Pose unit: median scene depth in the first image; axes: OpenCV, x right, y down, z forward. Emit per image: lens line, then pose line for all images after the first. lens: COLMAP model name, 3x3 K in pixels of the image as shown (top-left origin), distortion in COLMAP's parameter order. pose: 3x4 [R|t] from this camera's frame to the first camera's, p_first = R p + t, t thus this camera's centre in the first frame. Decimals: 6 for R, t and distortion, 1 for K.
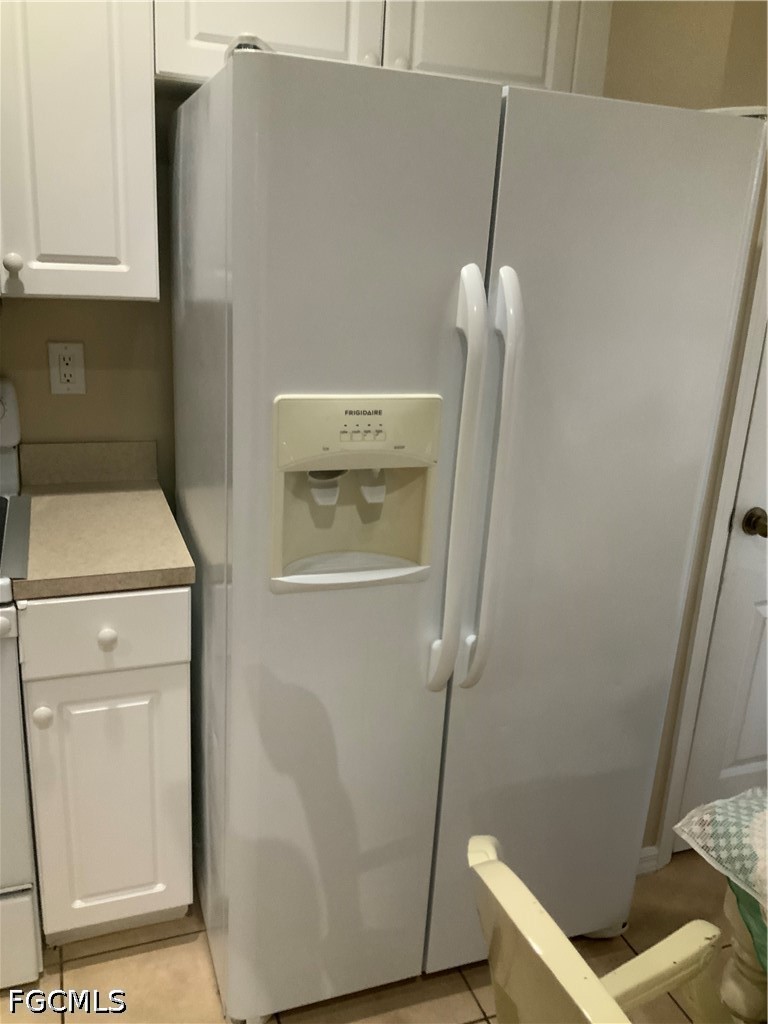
lens RADIAL K [[854.3, 0, 384.1], [0, 854.3, 512.4], [0, 0, 1]] dist [0.015780, -0.009713]
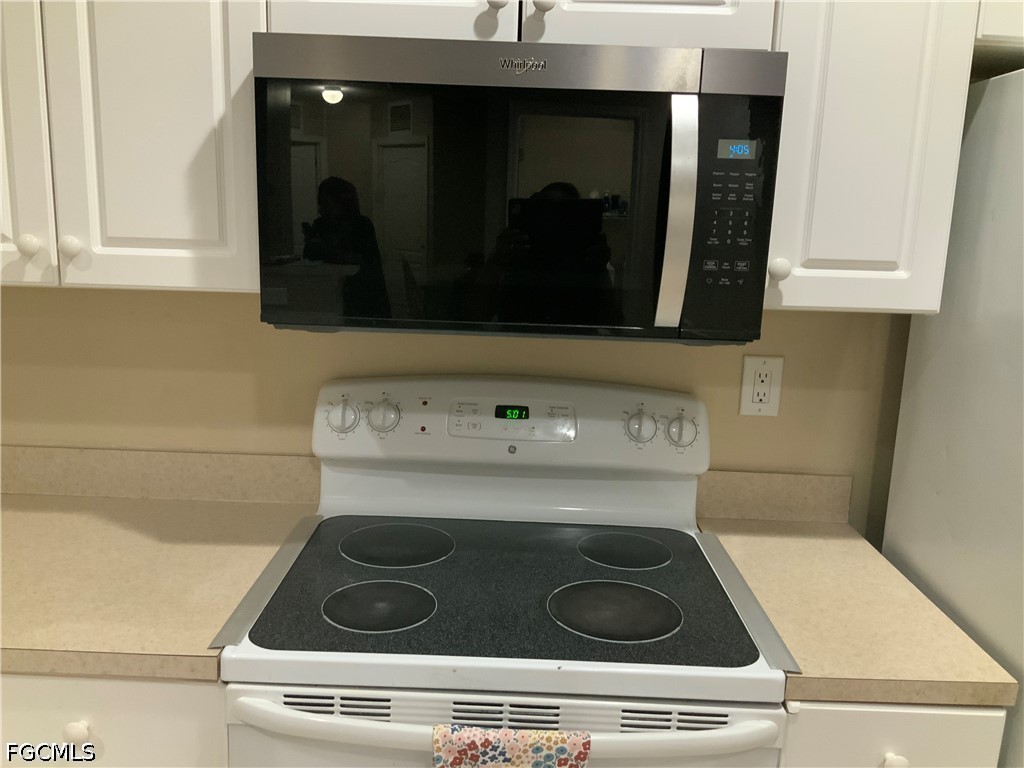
lens RADIAL K [[854.3, 0, 510.4], [0, 854.3, 383.7], [0, 0, 1]] dist [0.015780, -0.009713]
pose [[0.930023, 0.047547, -0.364412, -0.359730], [-0.095754, 0.988696, -0.115374, -0.059160], [0.354807, 0.142194, 0.924063, 0.150973]]
